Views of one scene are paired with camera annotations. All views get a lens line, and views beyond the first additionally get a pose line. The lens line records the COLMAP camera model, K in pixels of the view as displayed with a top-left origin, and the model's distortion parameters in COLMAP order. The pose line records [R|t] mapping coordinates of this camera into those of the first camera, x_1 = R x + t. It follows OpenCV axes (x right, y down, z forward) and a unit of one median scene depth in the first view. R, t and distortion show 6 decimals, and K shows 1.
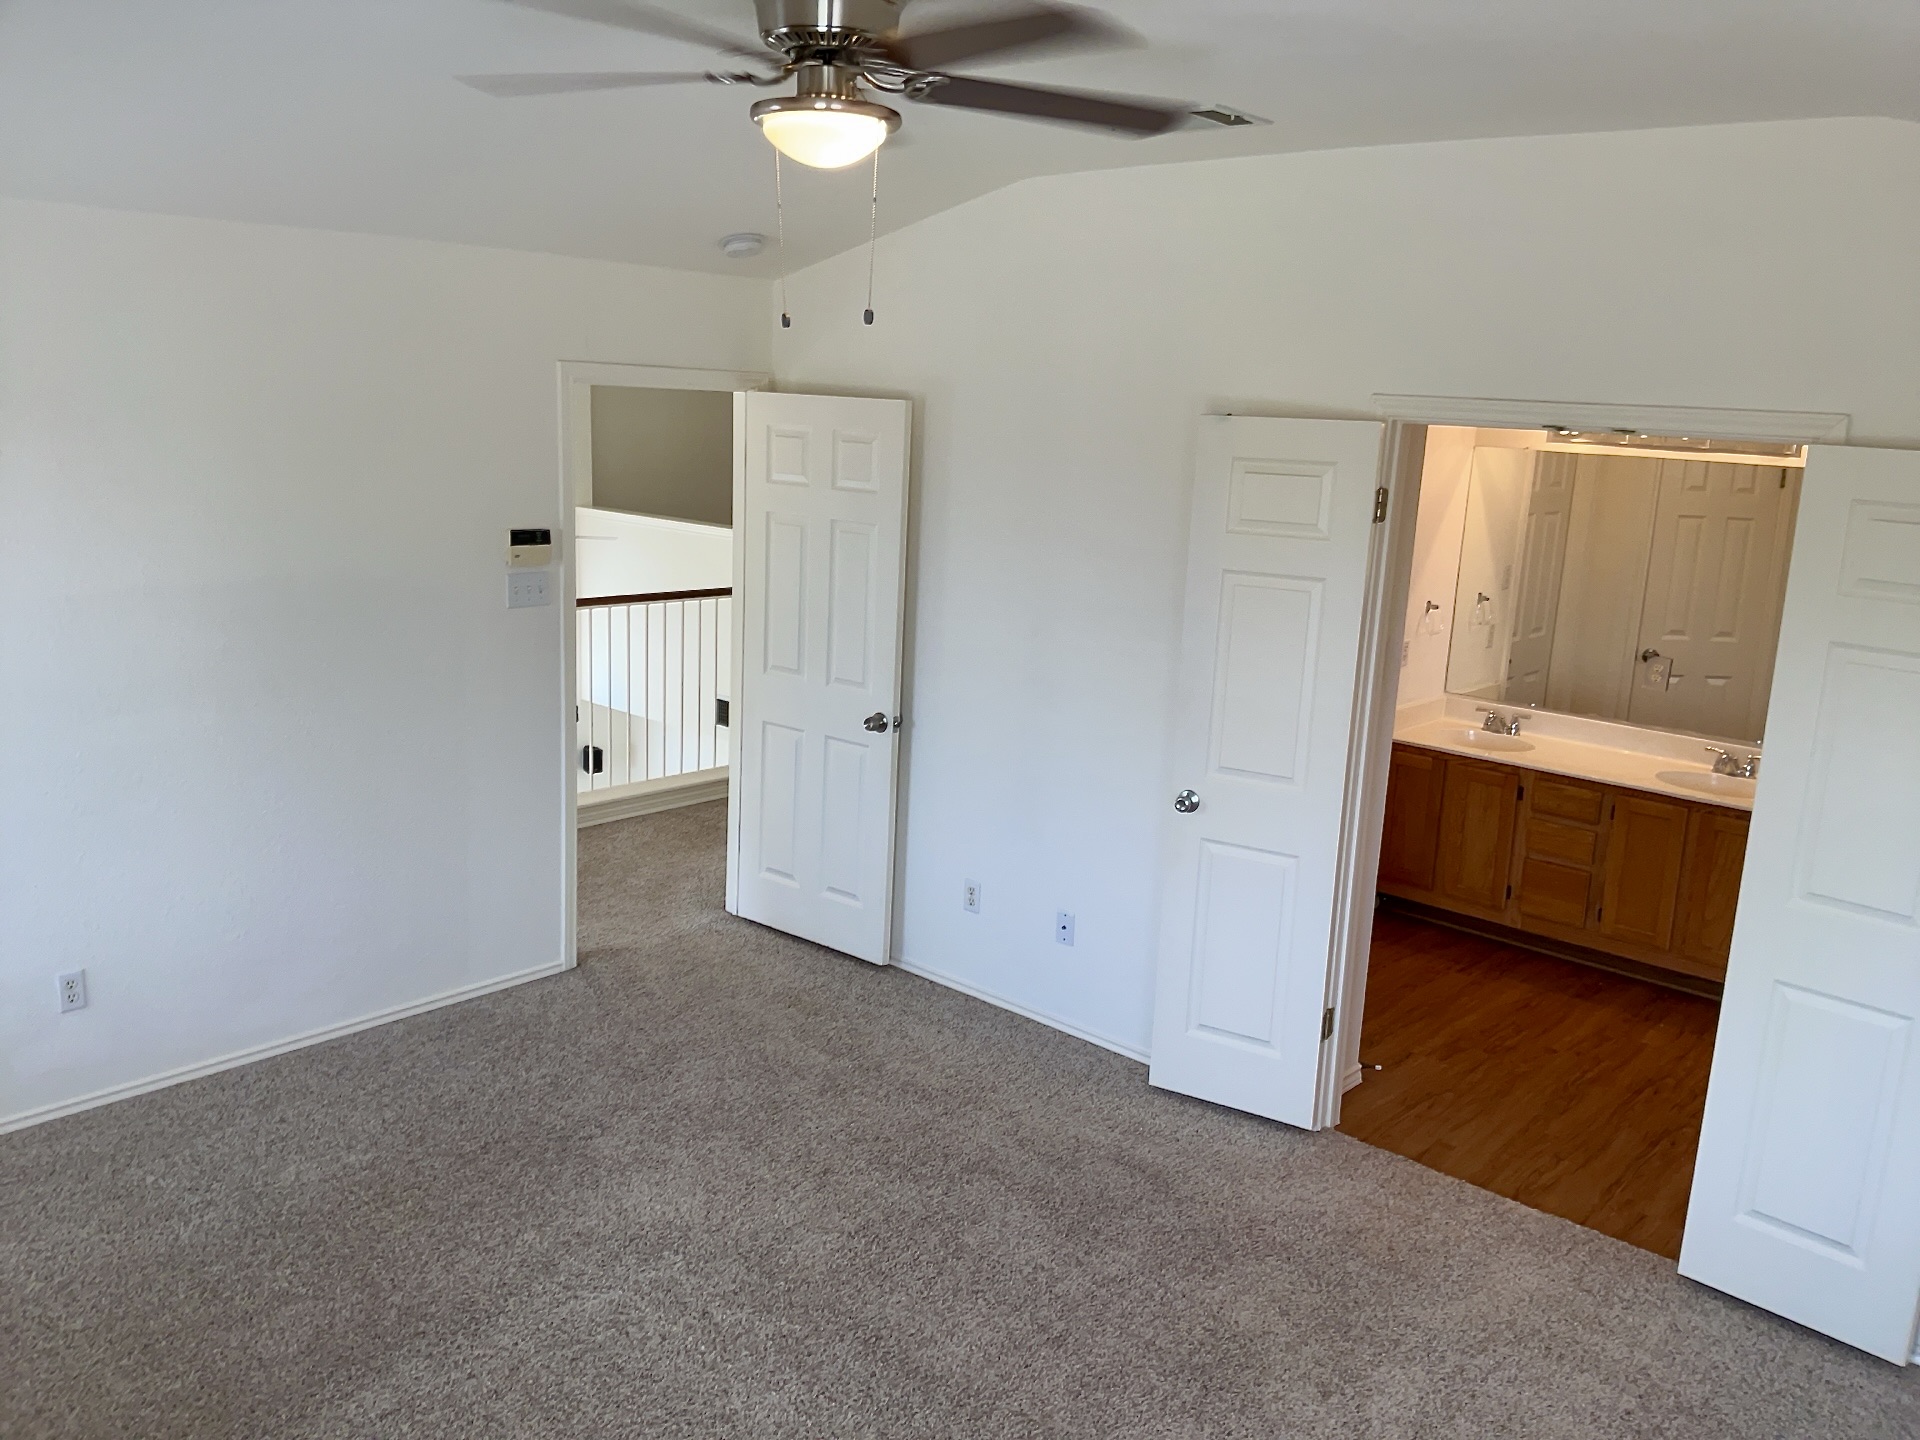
lens RADIAL K [[1531.0, 0, 960.0], [0, 1531.0, 720.0], [0, 0, 1]] dist [0.125538, -0.234551]
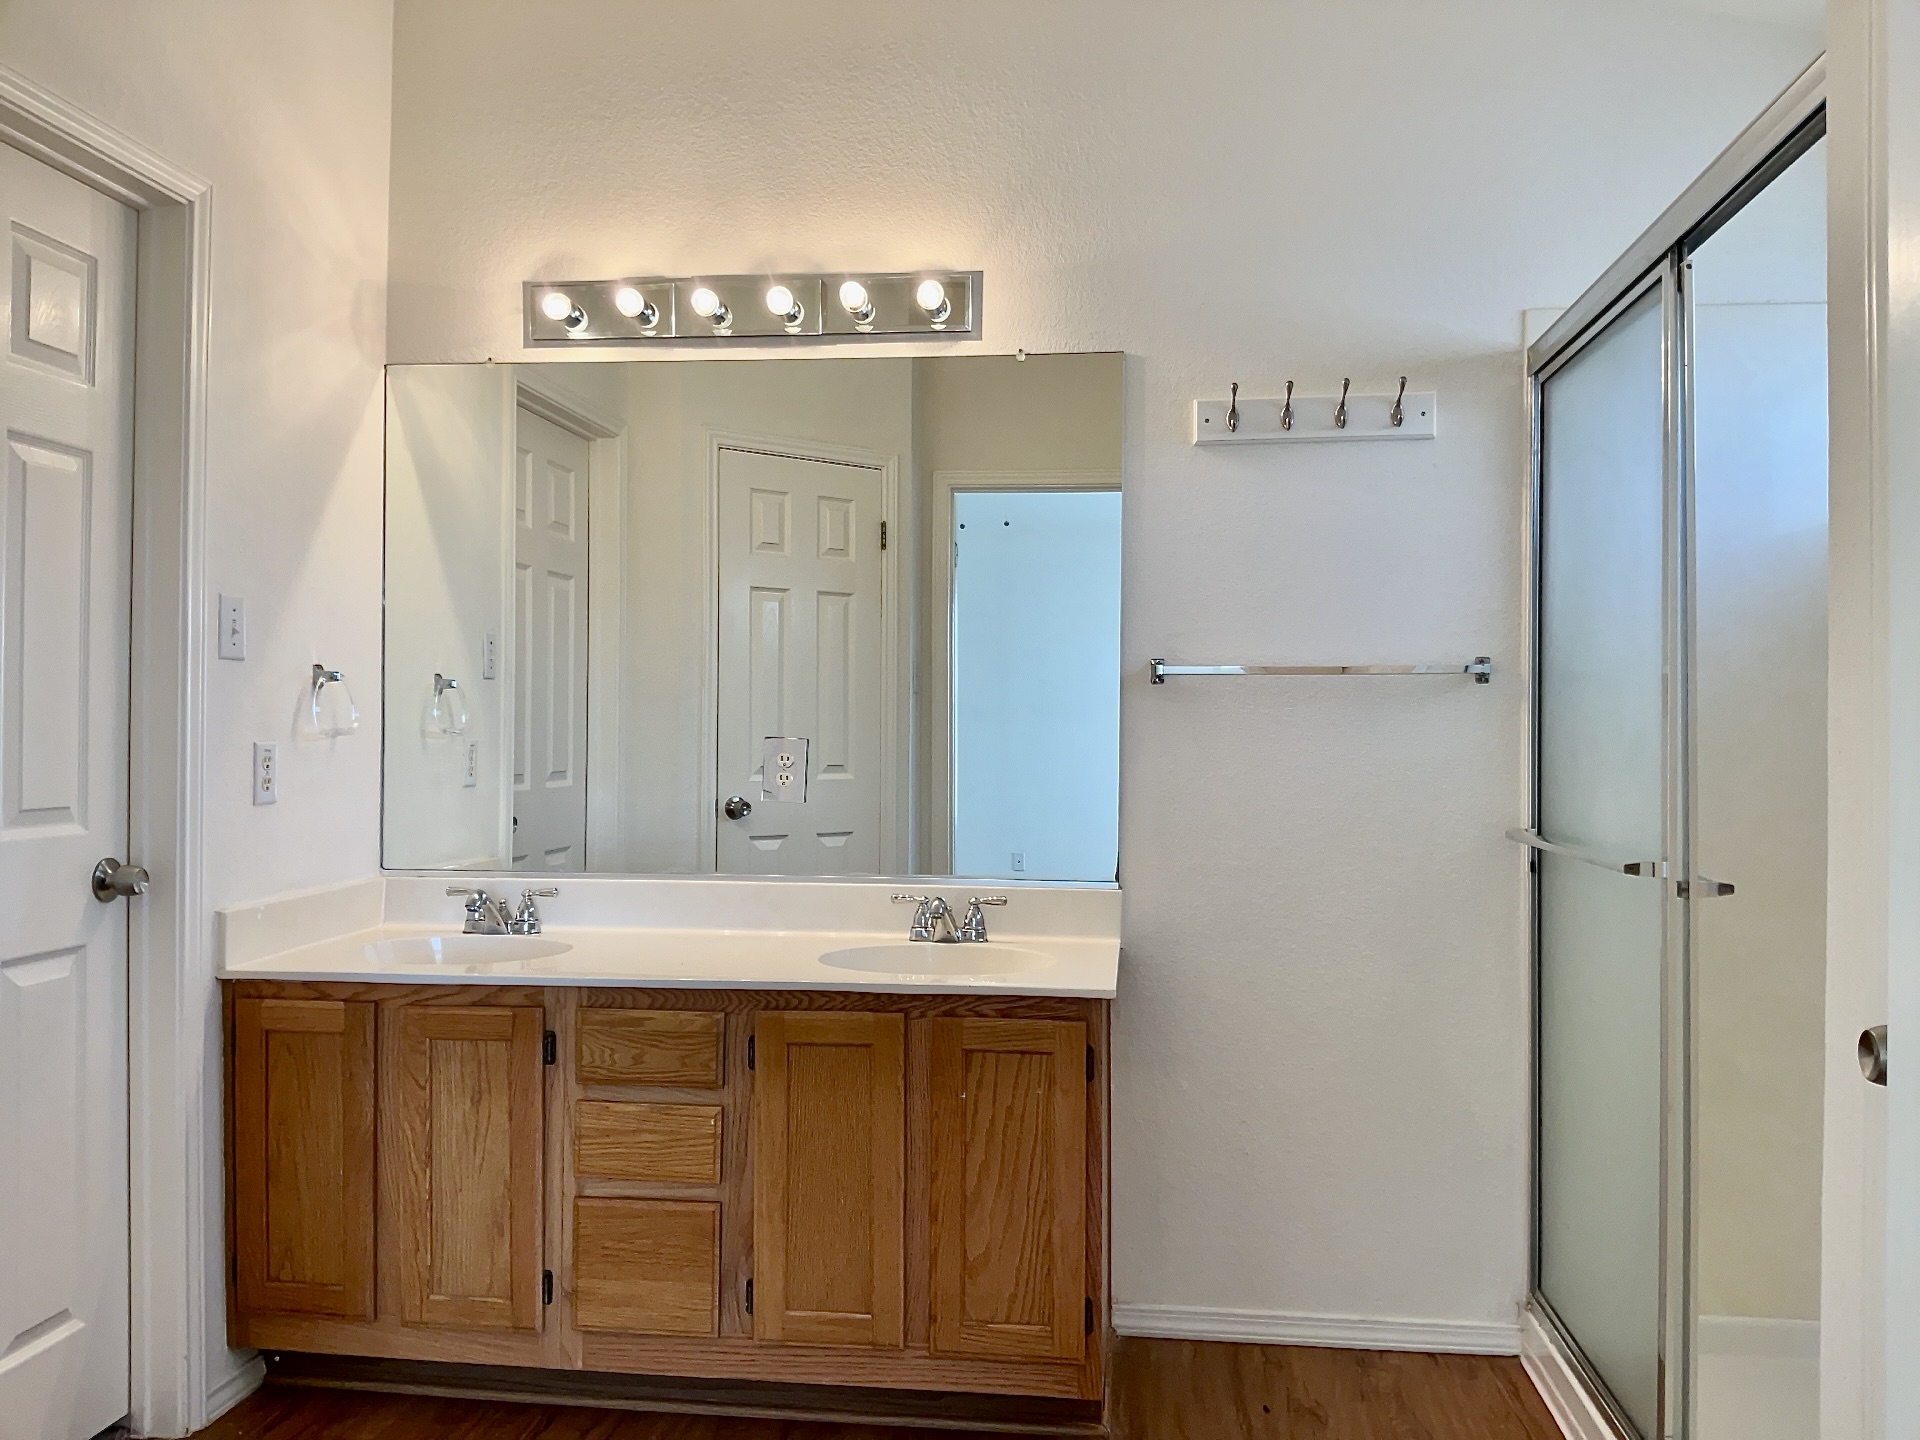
lens RADIAL K [[1531.0, 0, 960.0], [0, 1531.0, 720.0], [0, 0, 1]] dist [0.125538, -0.234551]
pose [[0.820049, -0.035036, 0.571220, 0.206185], [0.149811, 0.976461, -0.155178, 0.041336], [-0.552337, 0.212829, 0.805995, 0.554085]]
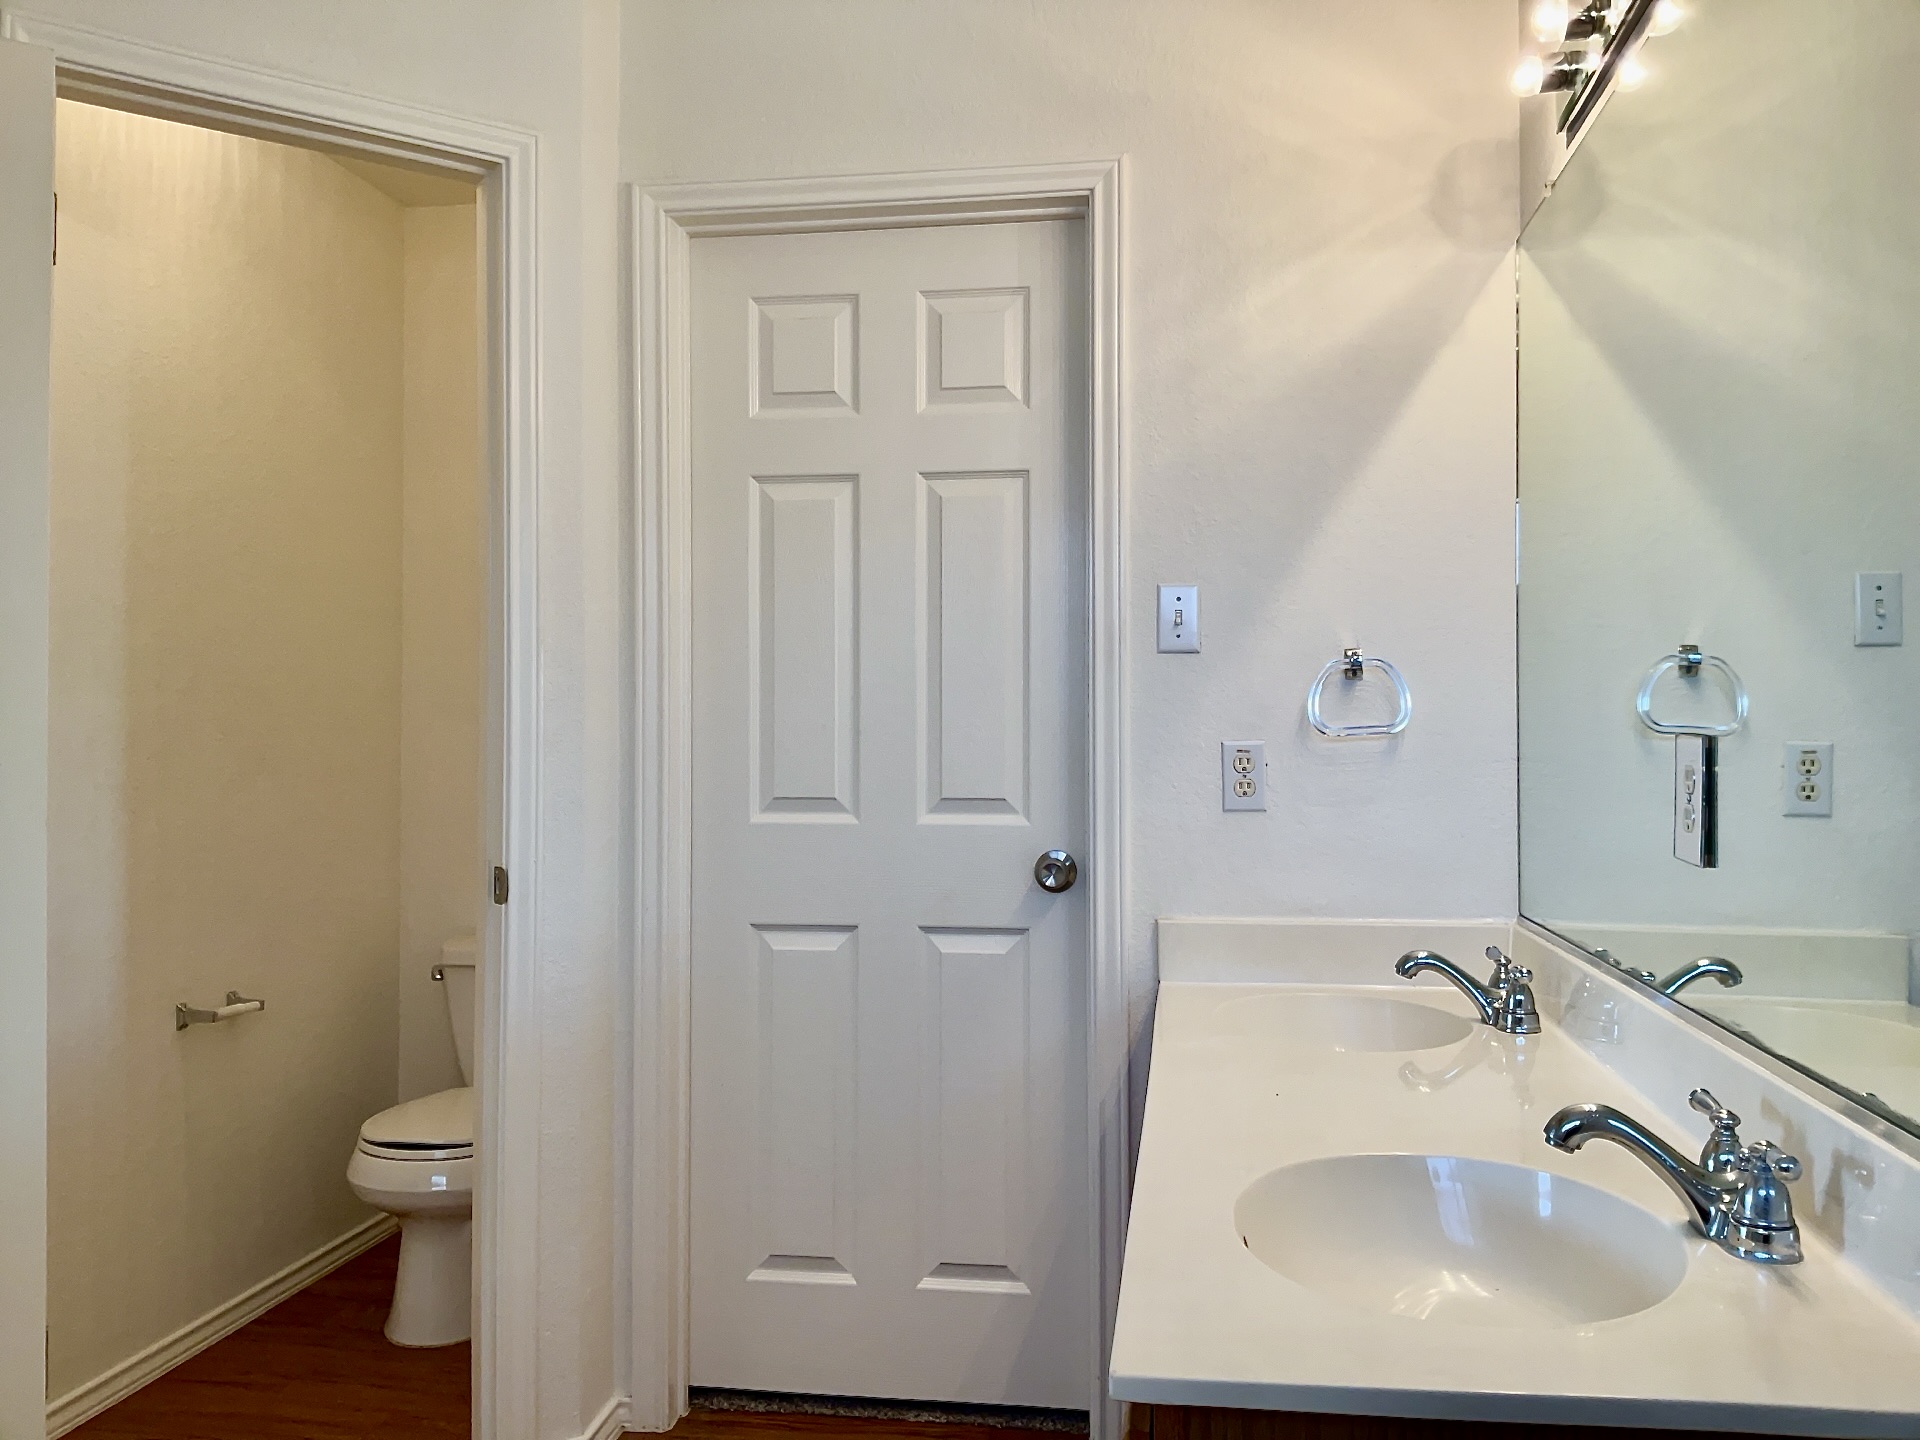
lens RADIAL K [[1531.0, 0, 960.0], [0, 1531.0, 720.0], [0, 0, 1]] dist [0.125538, -0.234551]
pose [[0.533024, -0.053374, -0.844415, 0.609155], [-0.156358, 0.974605, -0.160302, 0.016270], [0.831527, 0.217475, 0.511143, 0.772745]]
